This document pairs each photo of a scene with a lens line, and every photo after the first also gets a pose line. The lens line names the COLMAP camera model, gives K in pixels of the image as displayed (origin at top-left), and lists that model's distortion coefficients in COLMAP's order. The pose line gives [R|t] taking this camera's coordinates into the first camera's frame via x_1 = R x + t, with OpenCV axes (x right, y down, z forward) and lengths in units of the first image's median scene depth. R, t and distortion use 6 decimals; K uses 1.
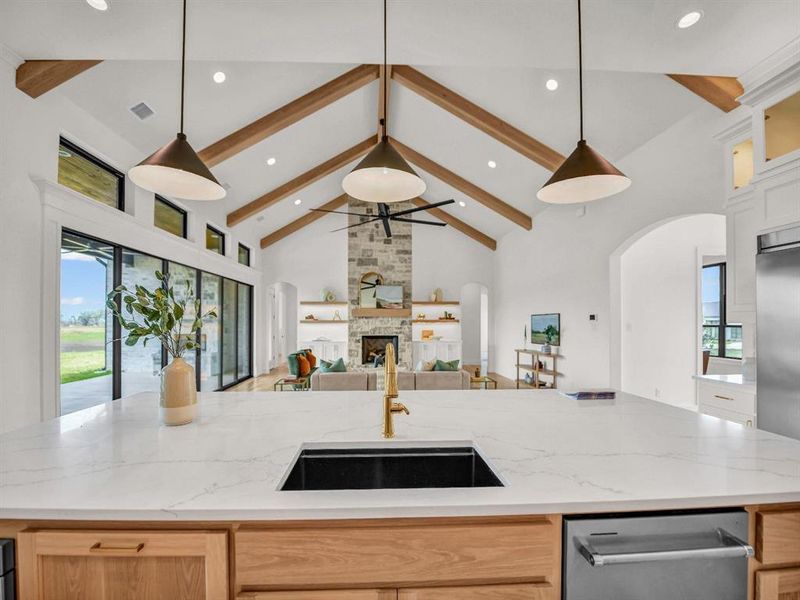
lens RADIAL K [[328.0, 0, 380.9], [0, 328.0, 321.4], [0, 0, 1]] dist [-0.019942, -0.000833]
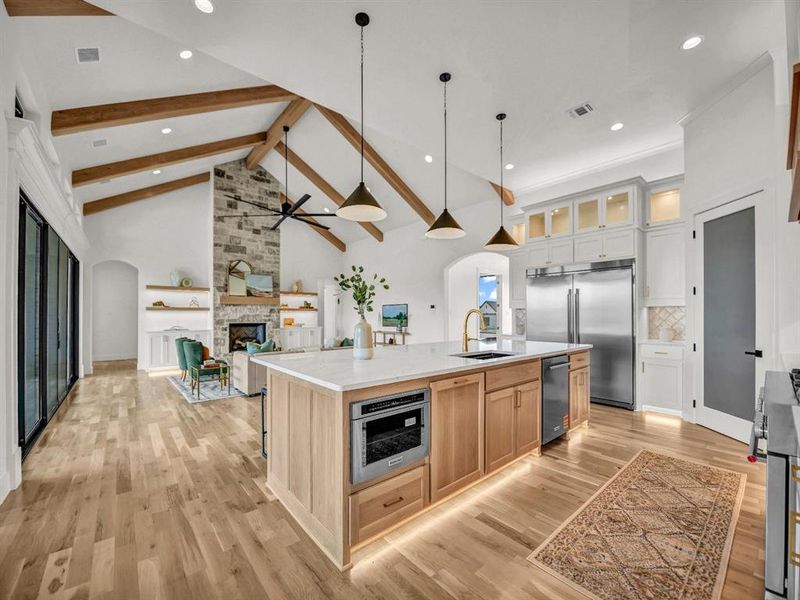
lens RADIAL K [[328.0, 0, 393.6], [0, 328.0, 313.9], [0, 0, 1]] dist [-0.019942, -0.000833]
pose [[0.787080, 0.002997, 0.616843, -0.272483], [-0.003060, 0.999995, -0.000954, 0.014246], [-0.616843, -0.001137, 0.787085, -0.072206]]
